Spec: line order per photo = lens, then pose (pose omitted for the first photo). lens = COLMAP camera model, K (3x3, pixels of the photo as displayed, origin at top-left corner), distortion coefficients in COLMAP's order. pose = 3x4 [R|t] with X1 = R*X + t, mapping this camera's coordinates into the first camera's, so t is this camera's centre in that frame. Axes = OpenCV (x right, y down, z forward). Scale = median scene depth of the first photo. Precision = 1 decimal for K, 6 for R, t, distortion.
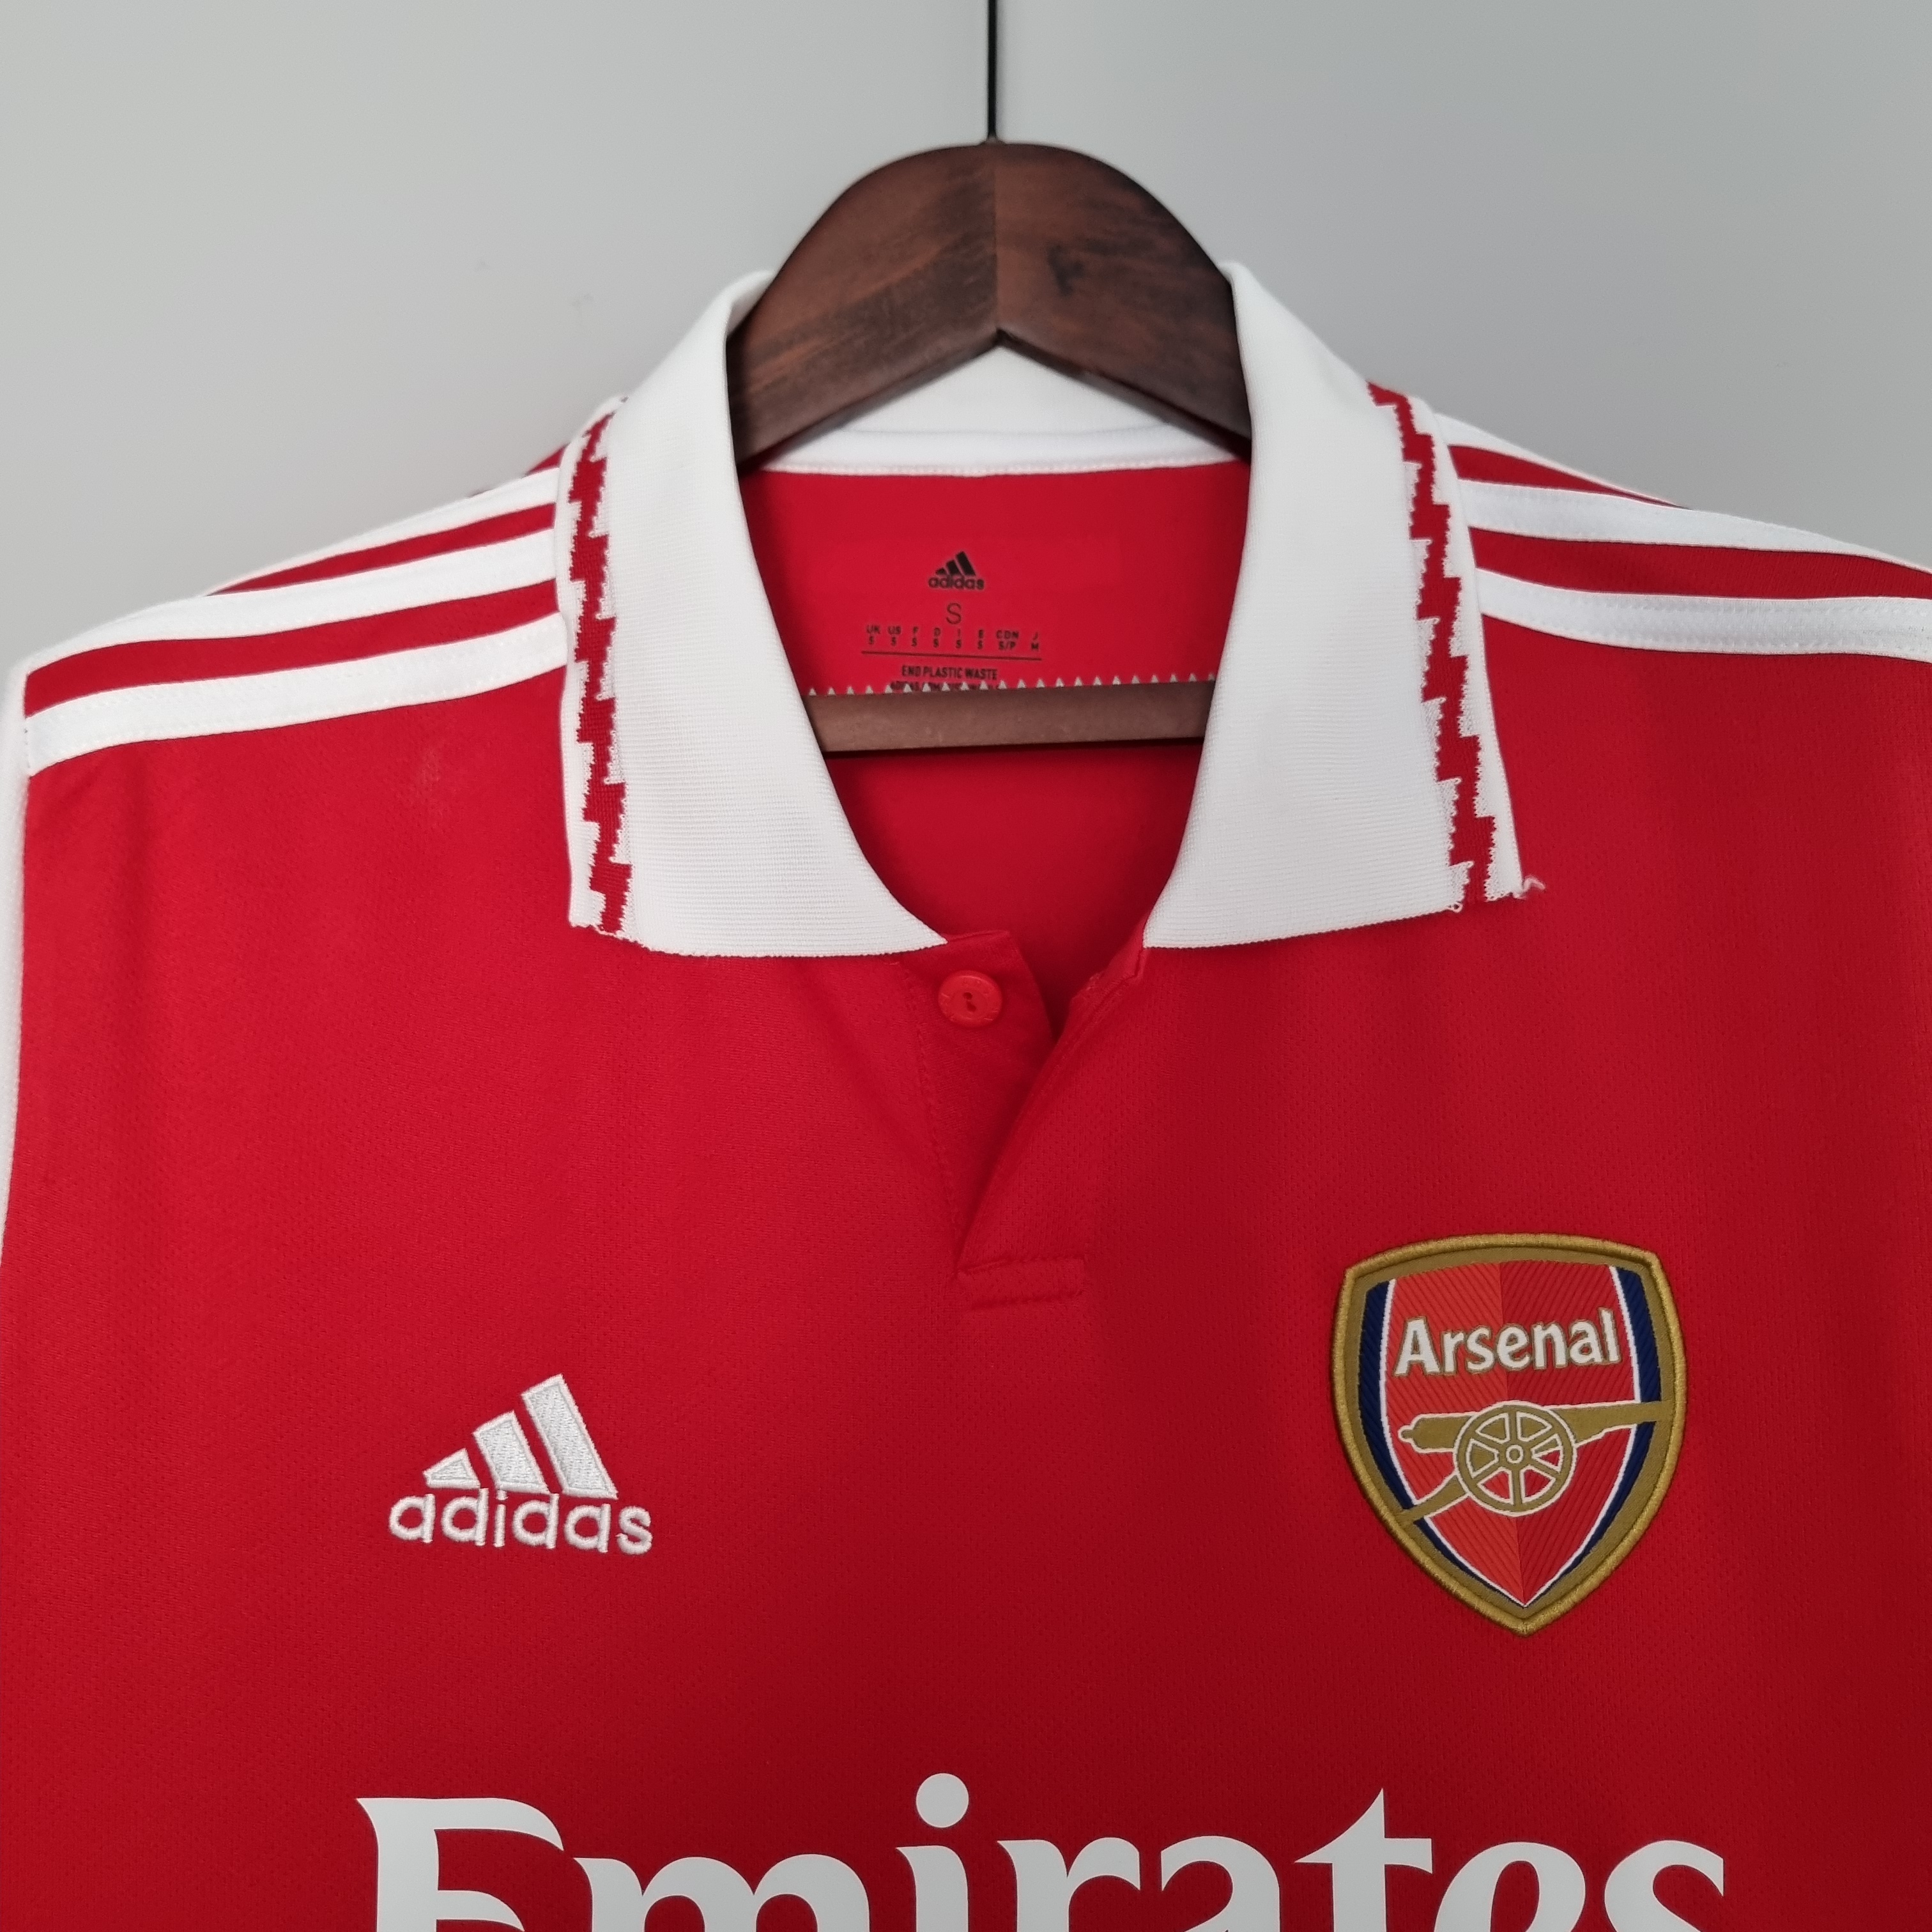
lens RADIAL K [[1943.7, 0, 966.0], [0, 1943.7, 966.0], [0, 0, 1]] dist [0.049069, -0.019861]
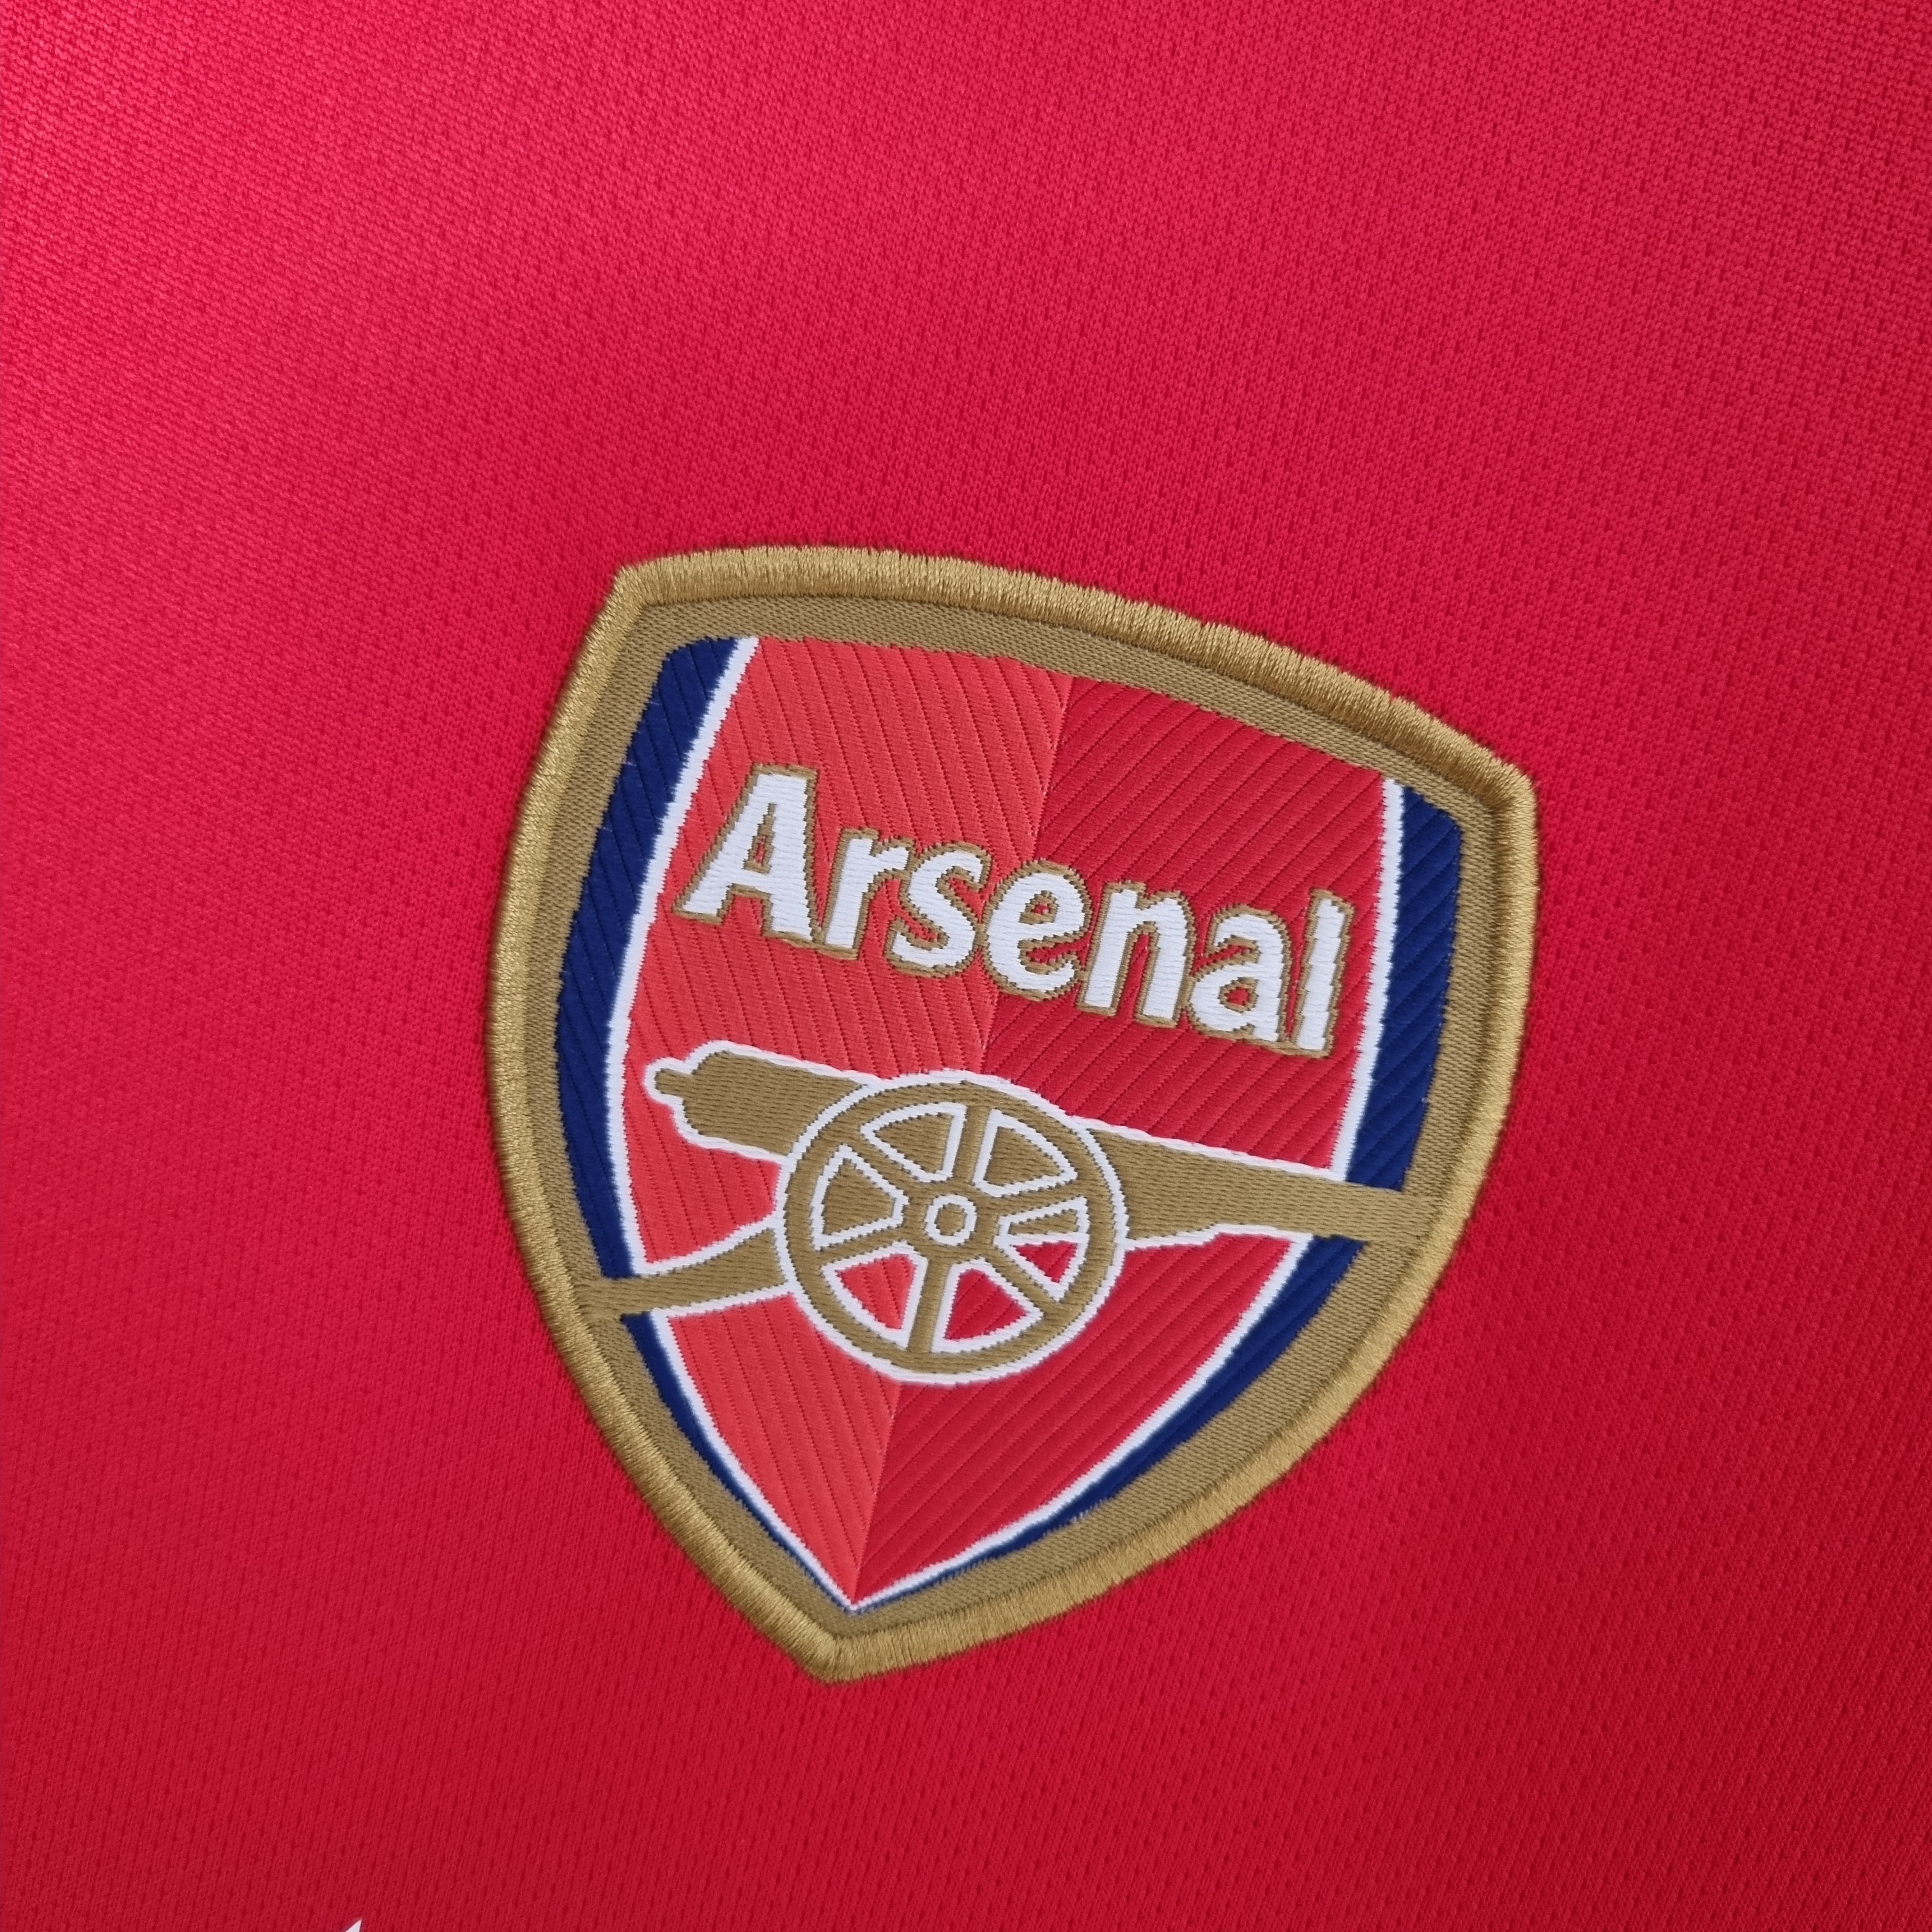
lens RADIAL K [[1943.7, 0, 966.0], [0, 1943.7, 966.0], [0, 0, 1]] dist [0.049069, -0.019861]
pose [[0.959666, 0.279472, 0.030588, 0.259612], [-0.279602, 0.937374, 0.207733, 0.134786], [0.029383, -0.207907, 0.977707, 0.670939]]
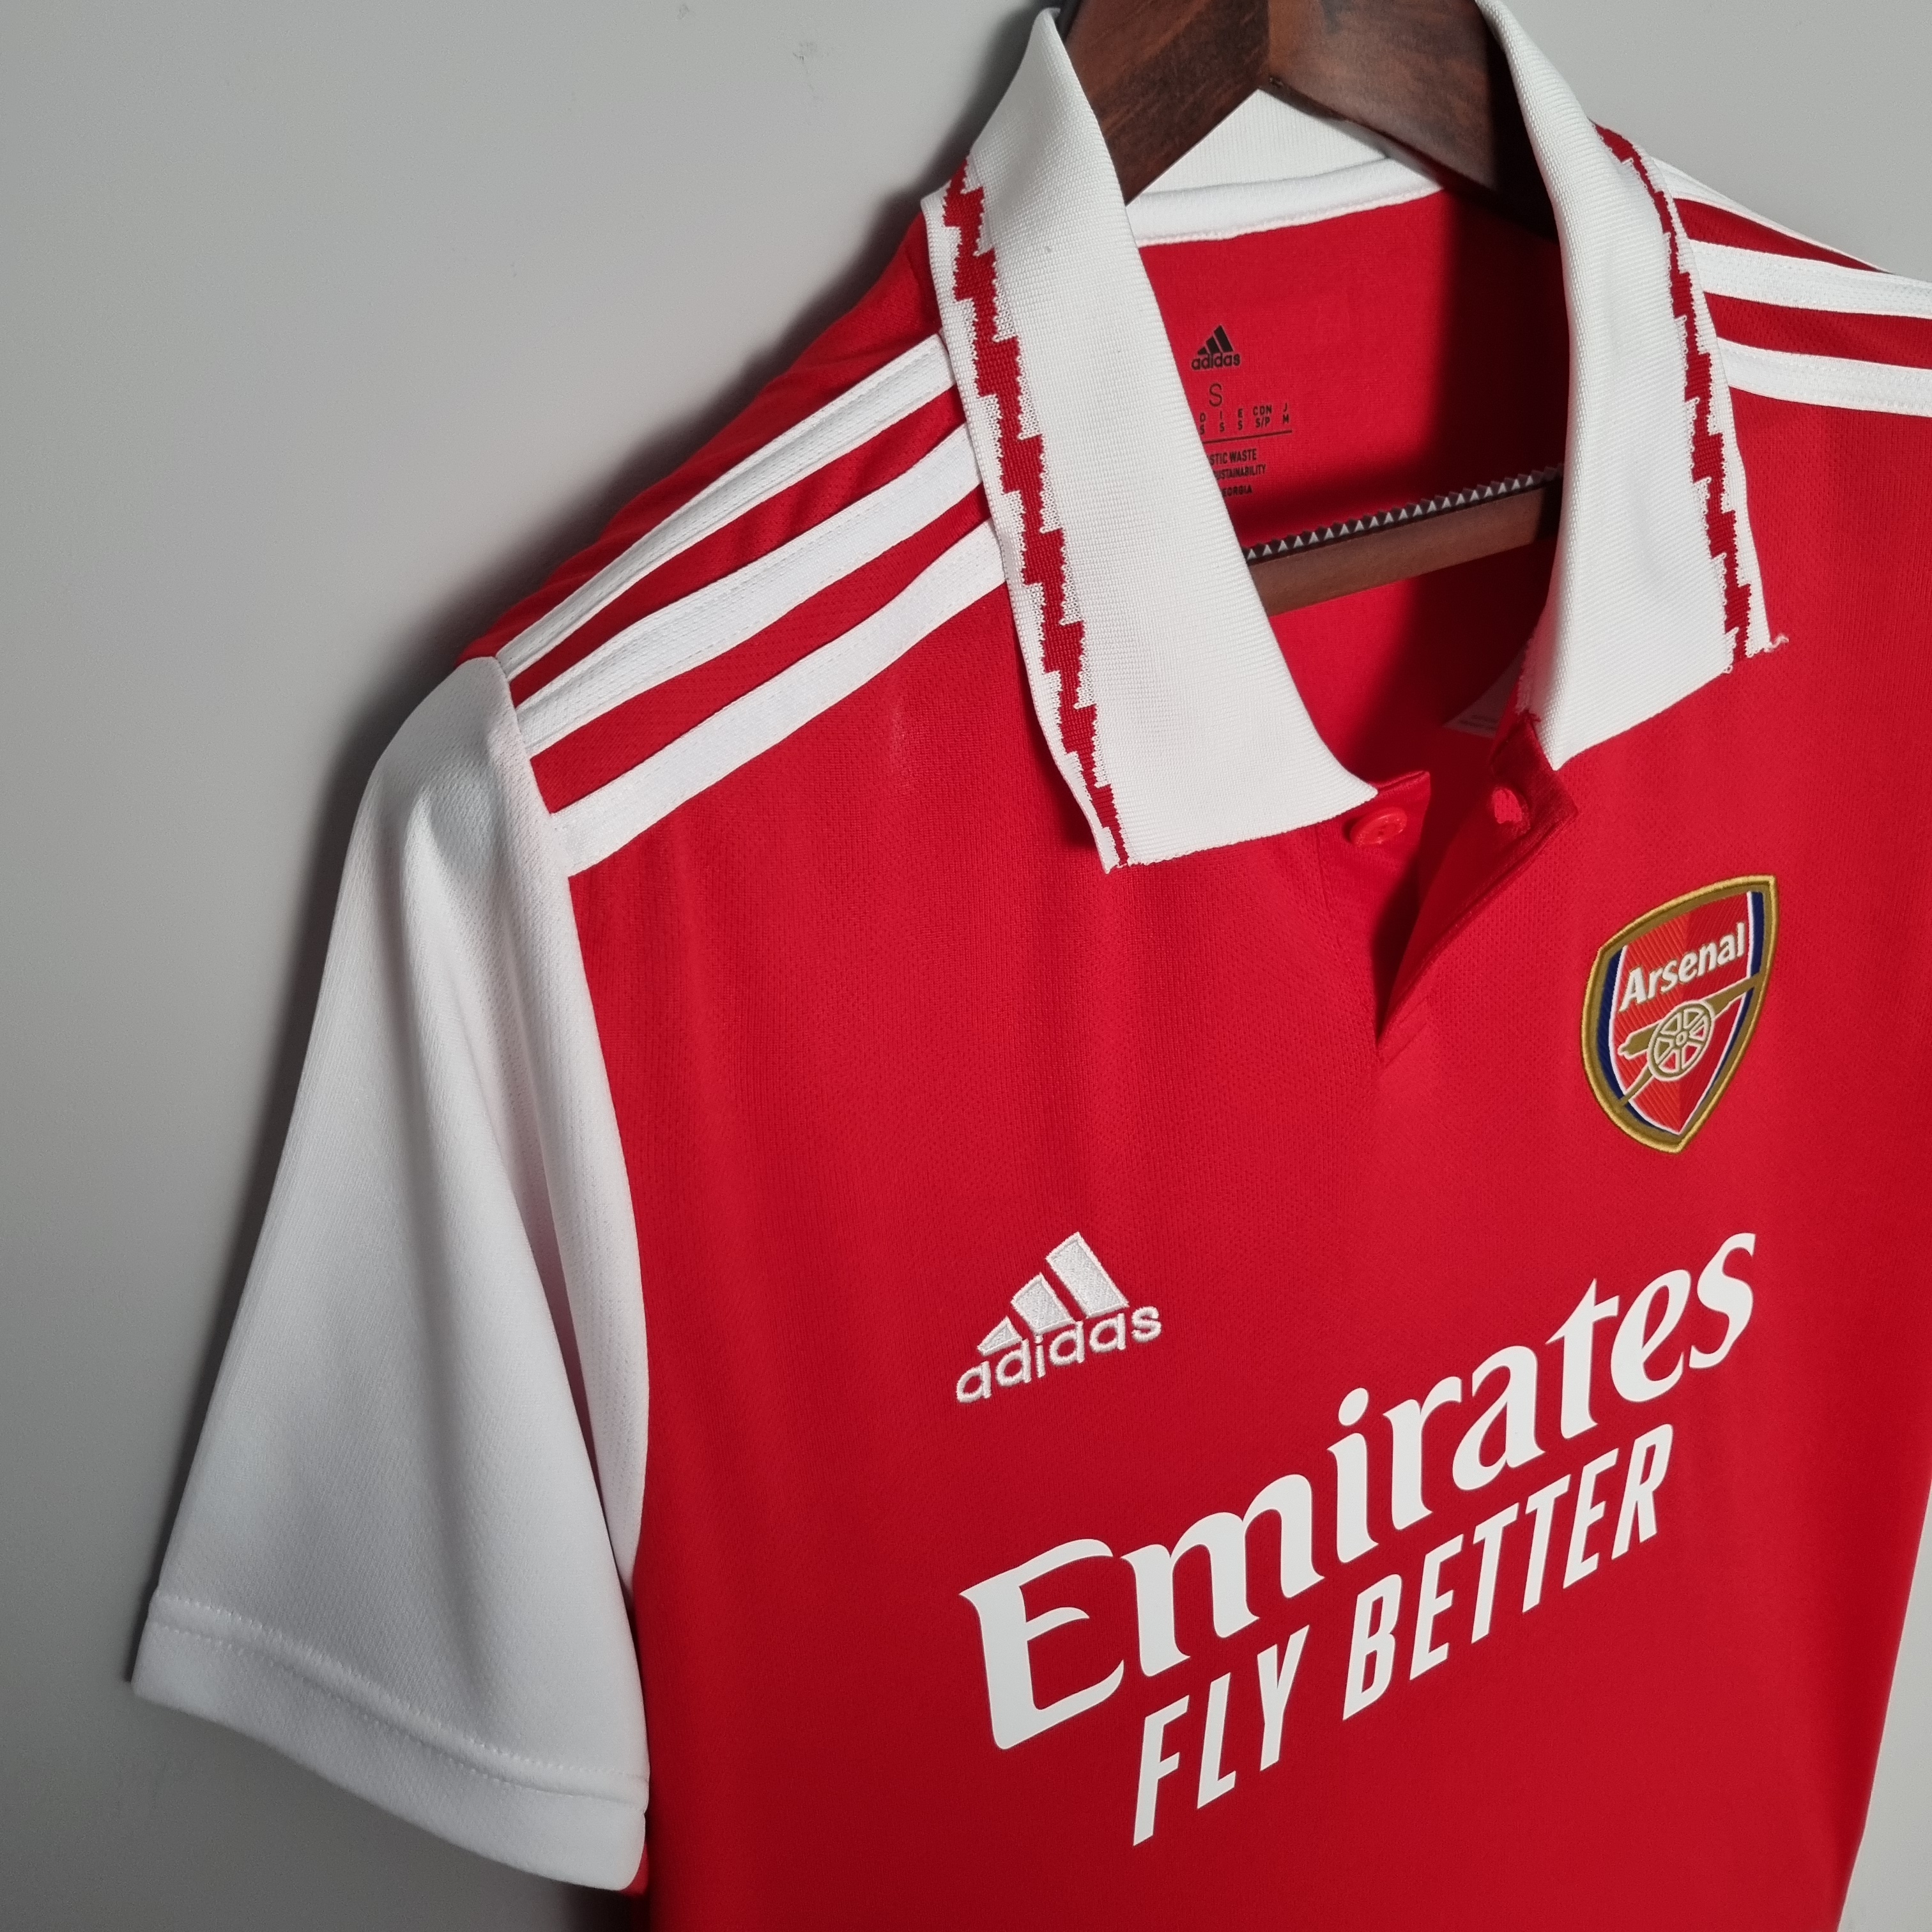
lens RADIAL K [[1943.7, 0, 966.0], [0, 1943.7, 966.0], [0, 0, 1]] dist [0.049069, -0.019861]
pose [[0.854268, -0.283891, 0.435467, -0.701528], [0.062472, 0.887702, 0.456160, -0.432487], [-0.516065, -0.362479, 0.776071, 0.234026]]
